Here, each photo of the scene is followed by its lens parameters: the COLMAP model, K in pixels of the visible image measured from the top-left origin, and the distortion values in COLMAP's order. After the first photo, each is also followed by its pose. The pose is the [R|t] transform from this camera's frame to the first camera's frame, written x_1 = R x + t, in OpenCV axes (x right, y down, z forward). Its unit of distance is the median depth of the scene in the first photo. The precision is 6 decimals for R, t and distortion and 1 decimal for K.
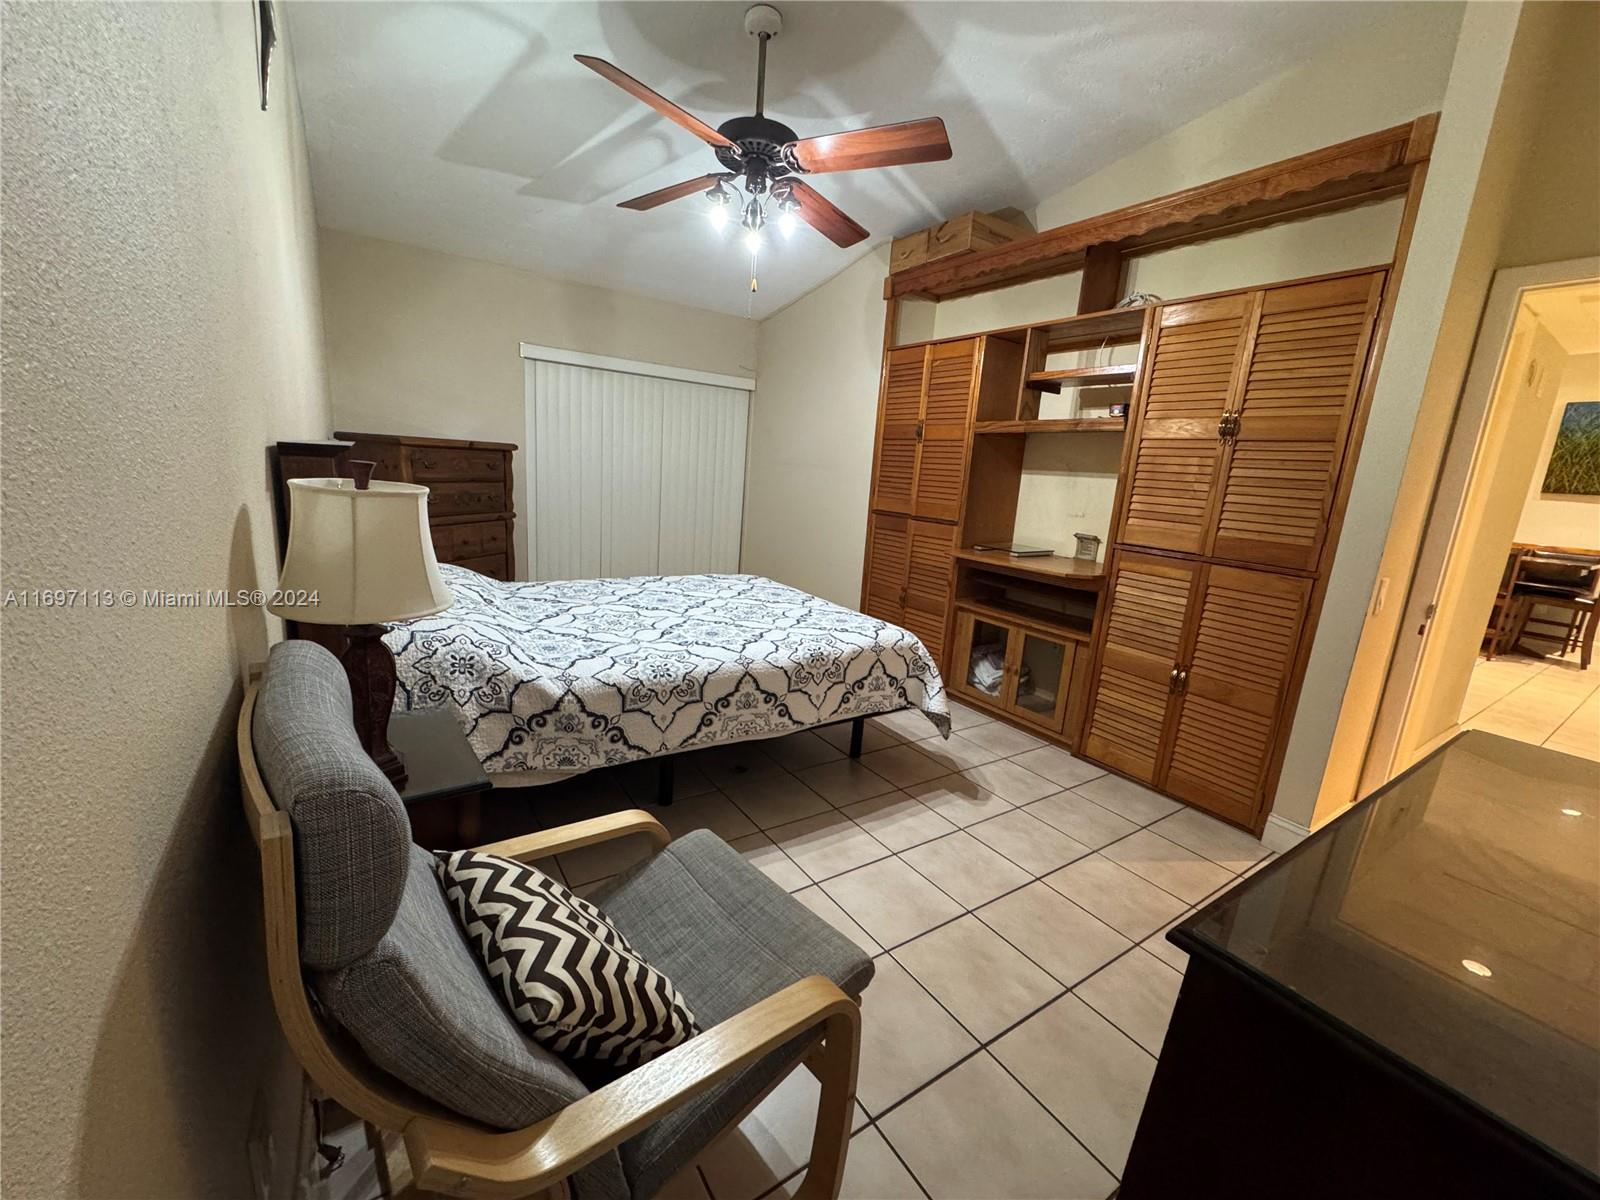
lens RADIAL K [[632.5, 0, 802.8], [0, 632.5, 596.4], [0, 0, 1]] dist [0.000766, 0.000013]
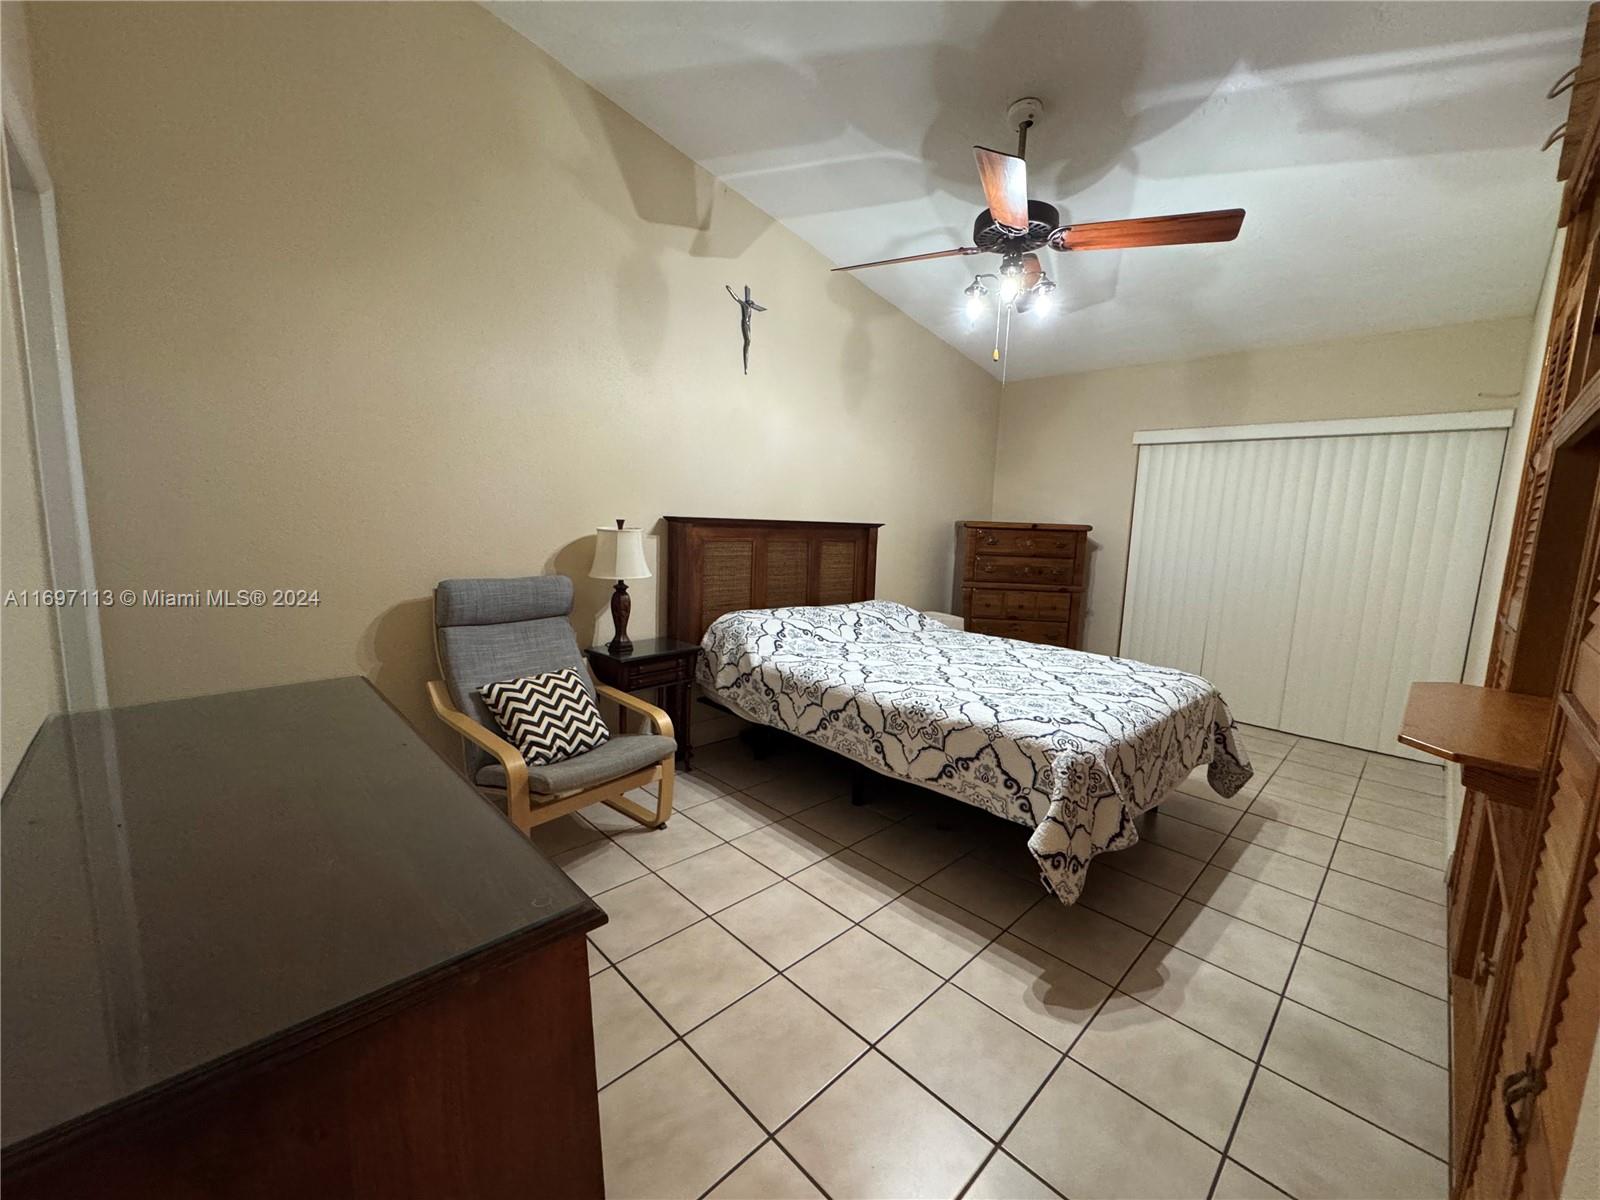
lens RADIAL K [[632.5, 0, 802.8], [0, 632.5, 596.4], [0, 0, 1]] dist [0.000766, 0.000013]
pose [[0.193584, 0.062450, -0.979094, 0.964458], [-0.220286, 0.975257, 0.018651, -0.058501], [0.956033, 0.212070, 0.202552, 0.606019]]
